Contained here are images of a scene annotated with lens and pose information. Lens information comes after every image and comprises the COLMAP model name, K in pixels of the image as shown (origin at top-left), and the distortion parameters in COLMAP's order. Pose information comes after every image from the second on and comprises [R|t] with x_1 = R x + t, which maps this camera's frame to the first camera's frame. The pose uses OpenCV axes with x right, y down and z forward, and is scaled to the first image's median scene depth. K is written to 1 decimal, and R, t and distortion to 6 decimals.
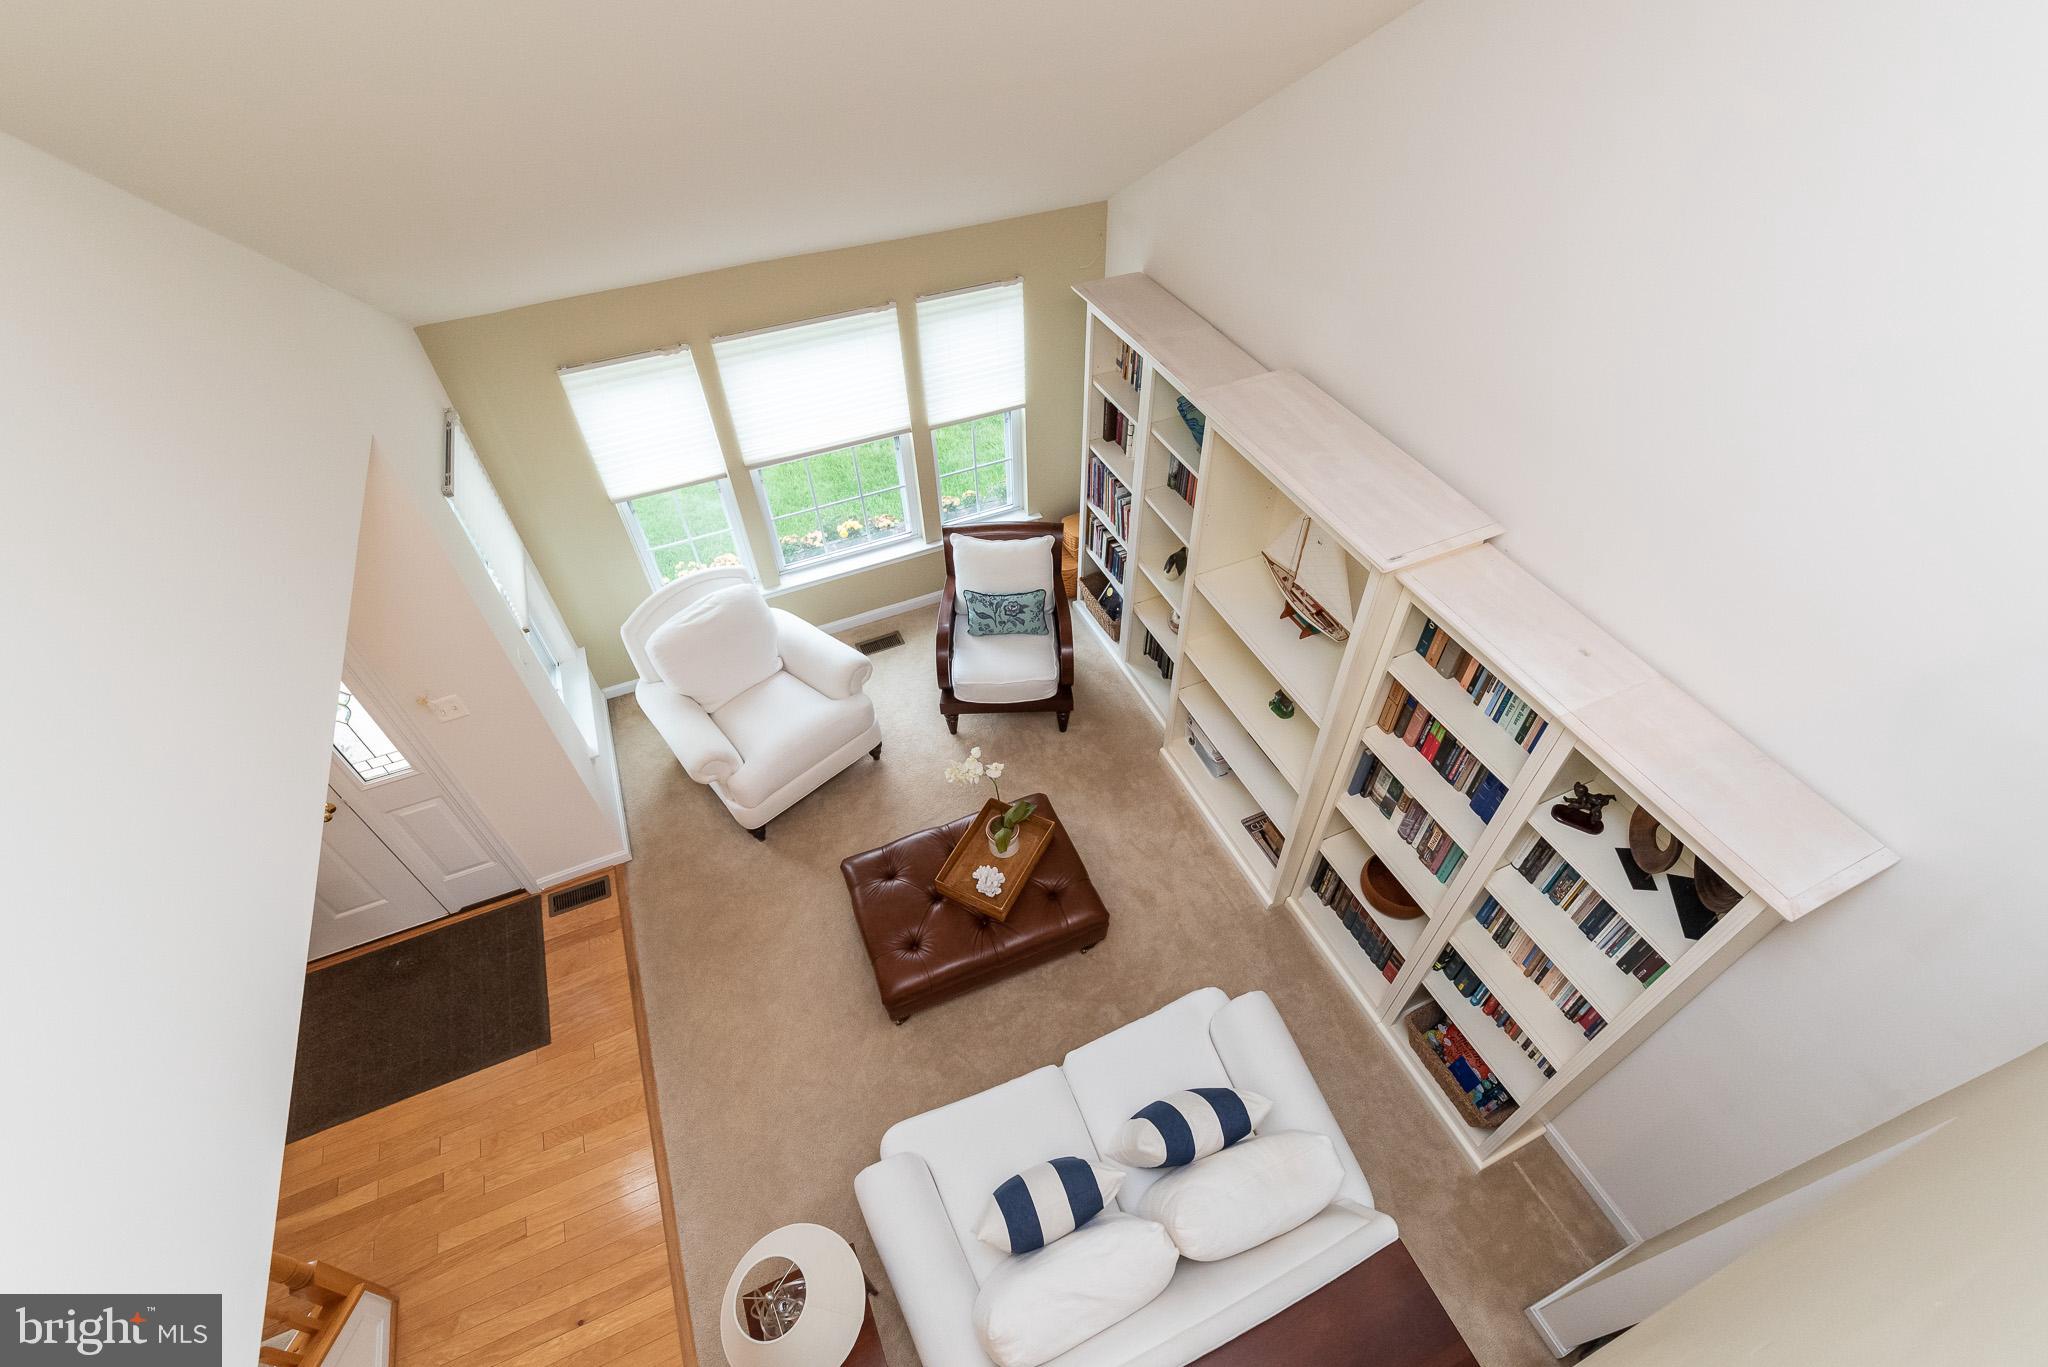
lens RADIAL K [[918.9, 0, 1027.8], [0, 918.9, 676.2], [0, 0, 1]] dist [-0.009520, 0.001216]
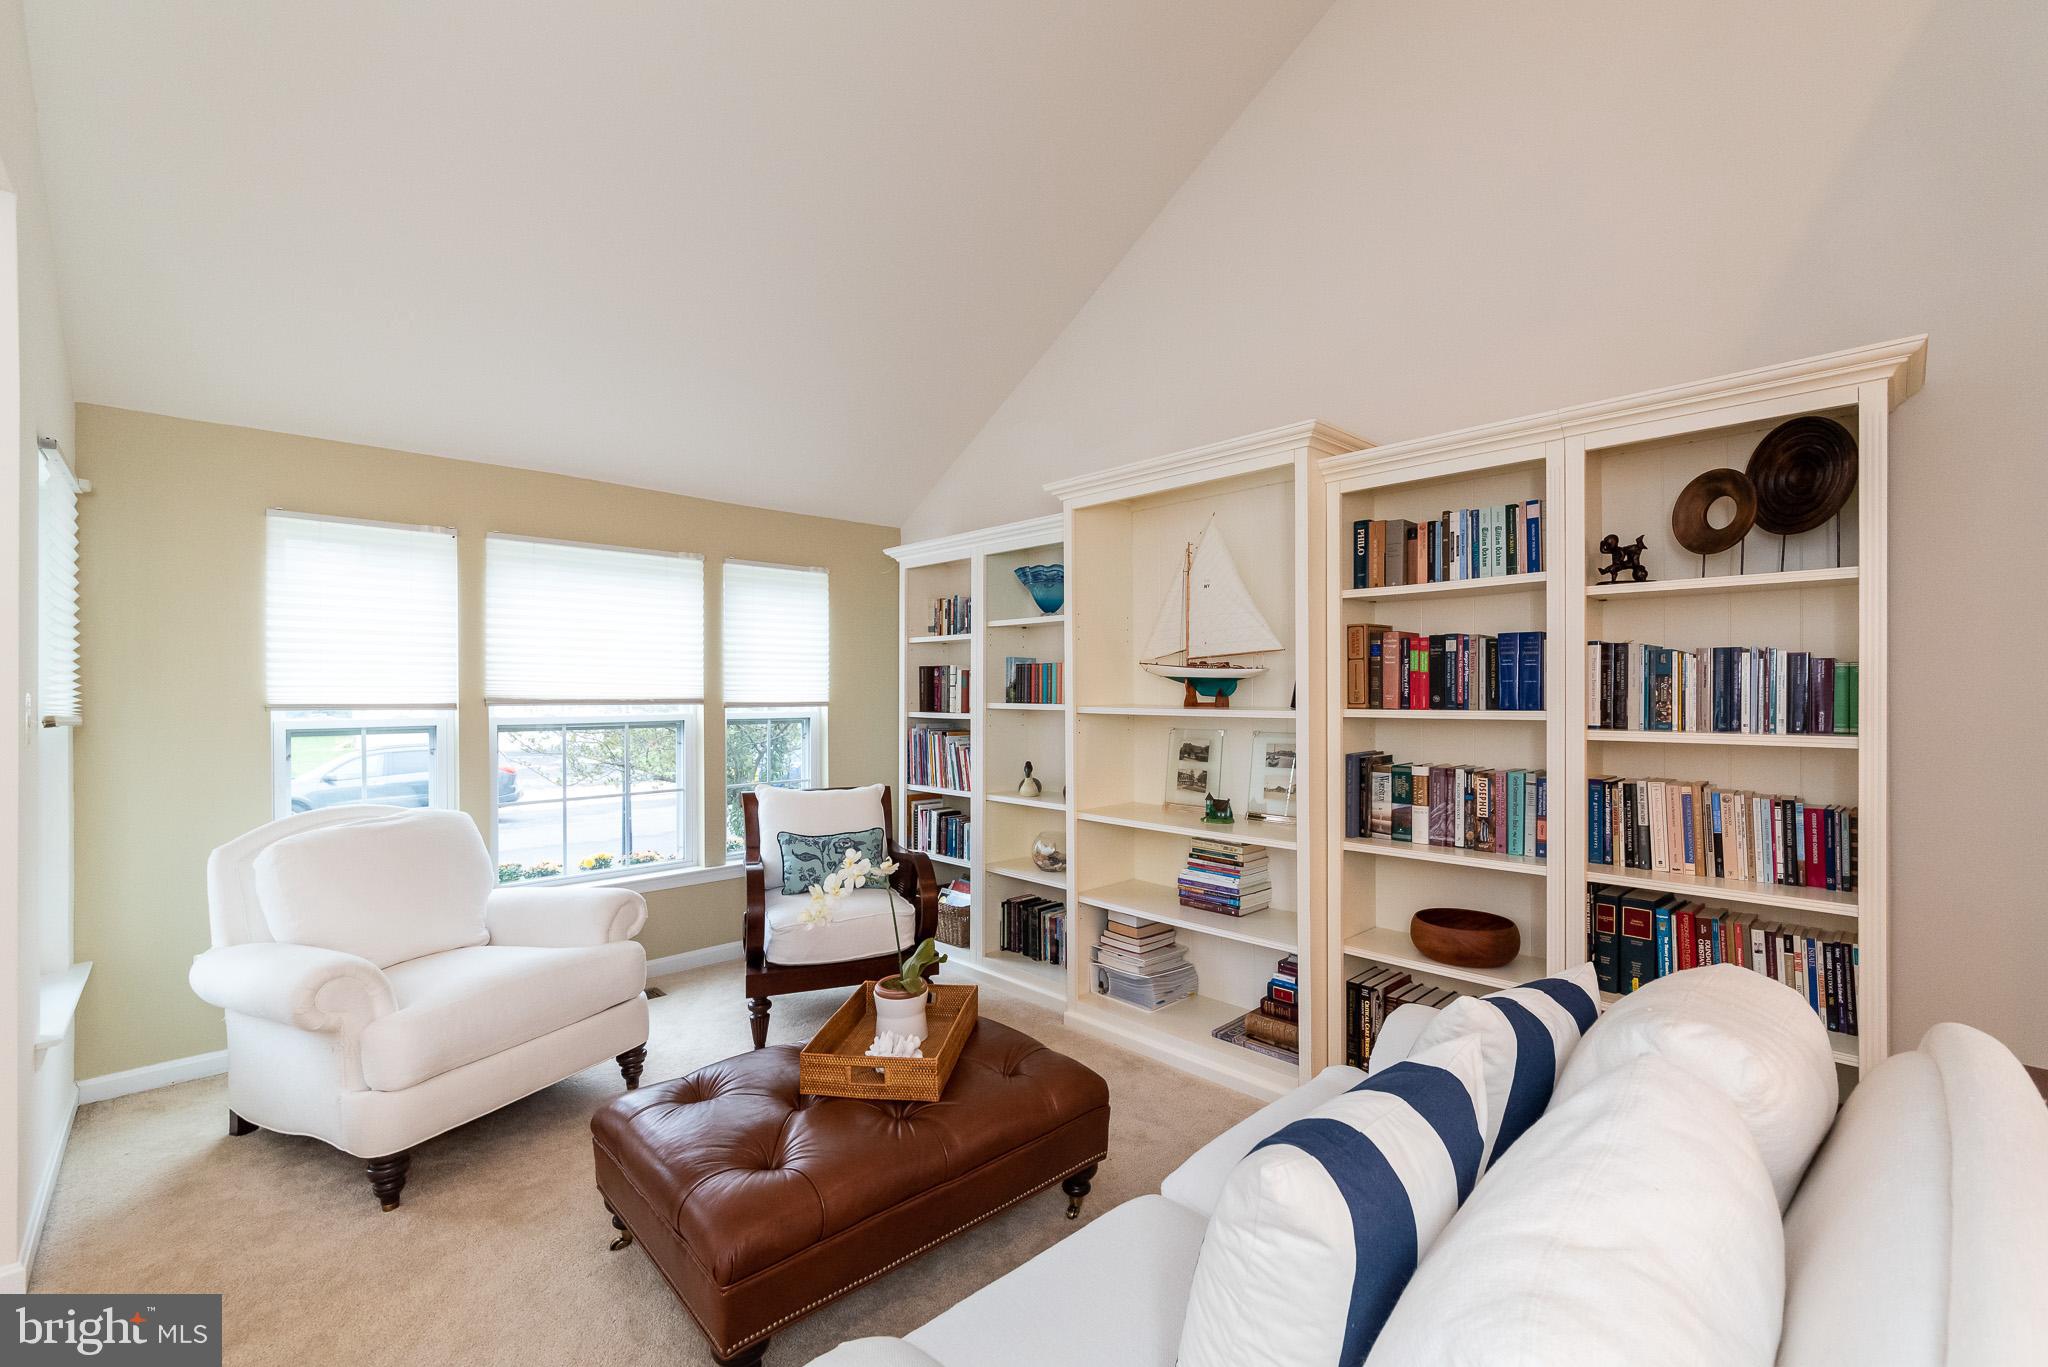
lens RADIAL K [[877.7, 0, 1027.1], [0, 877.7, 681.2], [0, 0, 1]] dist [0.003361, 0.000530]
pose [[0.940480, 0.019309, 0.339301, -0.125788], [0.228939, 0.701862, -0.674520, 0.366527], [-0.251167, 0.712051, 0.655666, 0.371581]]
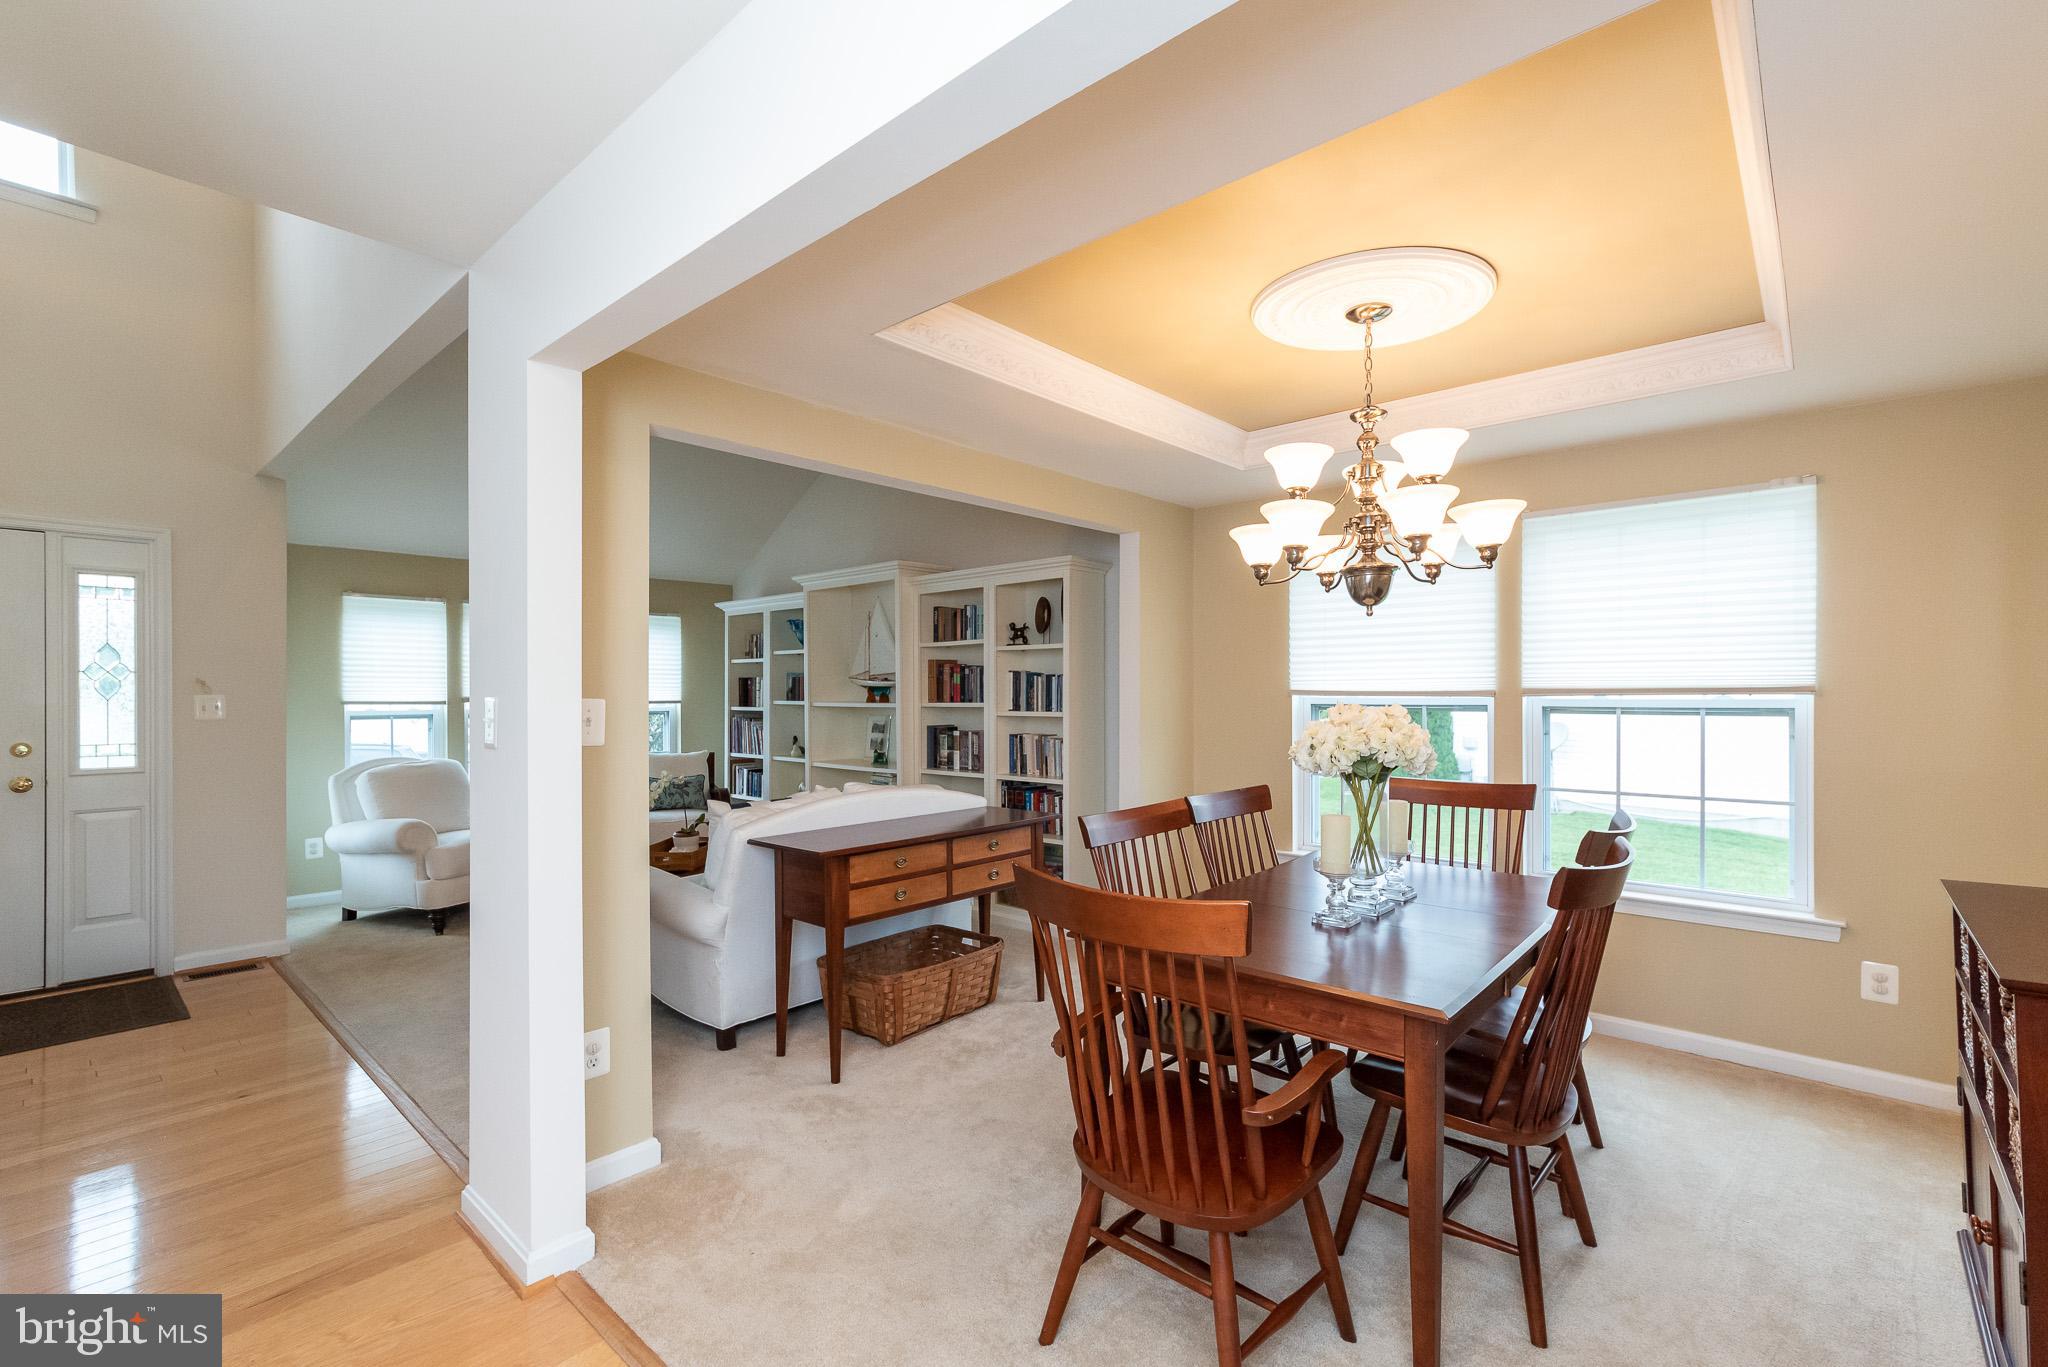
lens RADIAL K [[879.0, 0, 1007.9], [0, 879.0, 681.2], [0, 0, 1]] dist [-0.004875, 0.001145]
pose [[0.916286, 0.020378, 0.400007, -0.091373], [0.272387, 0.700490, -0.659636, 0.794517], [-0.293643, 0.713371, 0.636298, -0.061050]]
